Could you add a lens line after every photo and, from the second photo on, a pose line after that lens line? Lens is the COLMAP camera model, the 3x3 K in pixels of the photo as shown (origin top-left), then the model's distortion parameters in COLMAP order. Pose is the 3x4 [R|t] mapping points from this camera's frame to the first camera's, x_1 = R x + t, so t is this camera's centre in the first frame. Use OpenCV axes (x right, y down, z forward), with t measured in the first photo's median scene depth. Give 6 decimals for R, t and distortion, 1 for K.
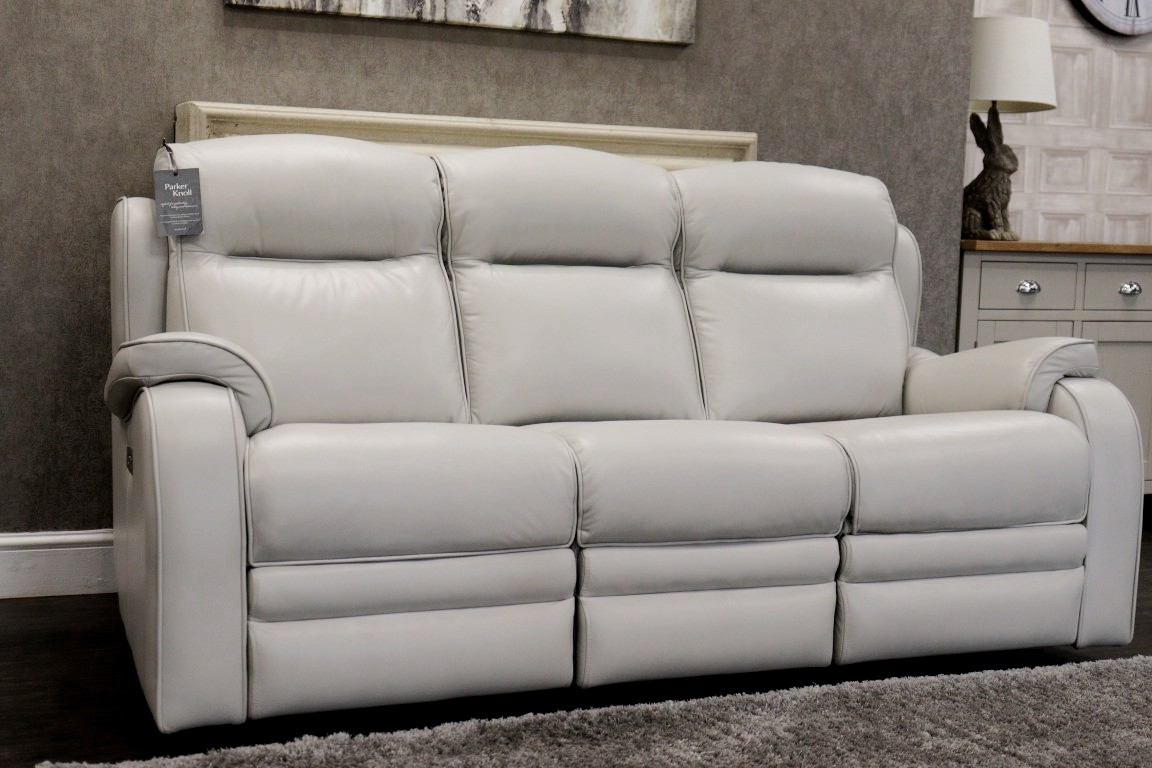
lens RADIAL K [[1652.5, 0, 578.9], [0, 1652.5, 388.1], [0, 0, 1]] dist [0.038682, 0.000000]
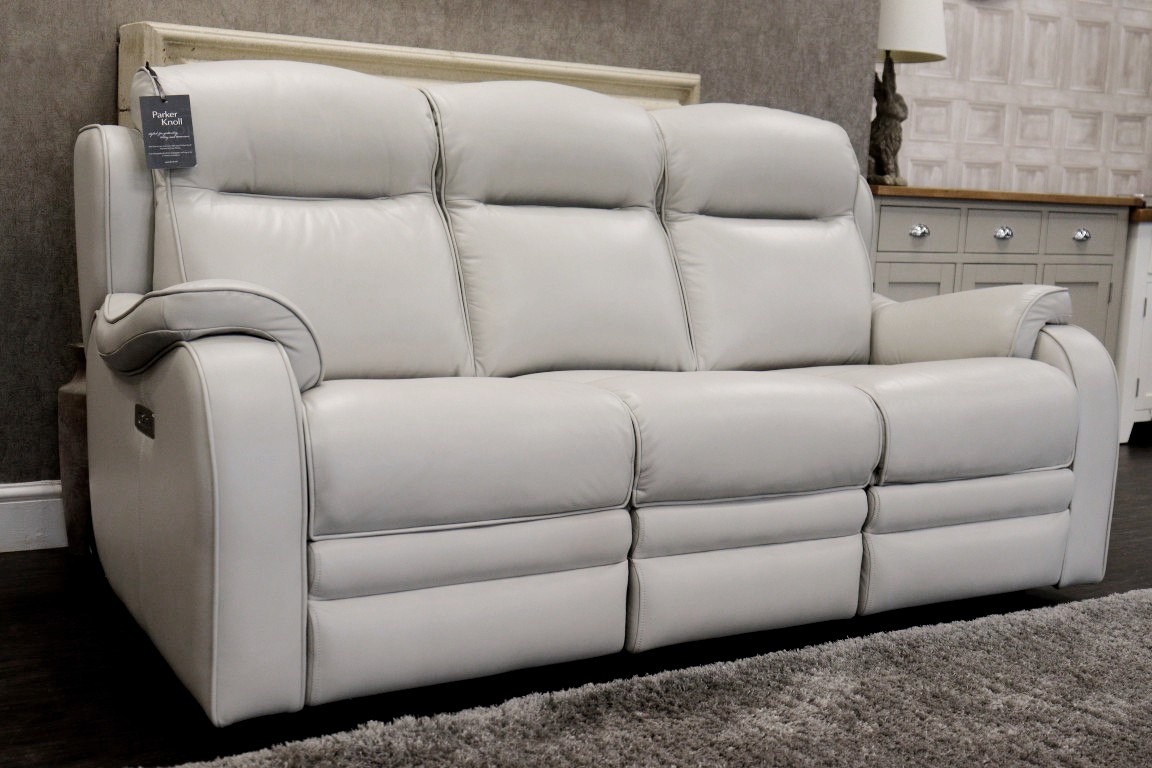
lens RADIAL K [[1502.2, 0, 576.7], [0, 1502.2, 385.3], [0, 0, 1]] dist [0.023538, 0.000000]
pose [[0.986132, -0.004201, 0.165912, -0.147314], [-0.004238, 0.998716, 0.050480, -0.014759], [-0.165911, -0.050484, 0.984848, 0.131111]]
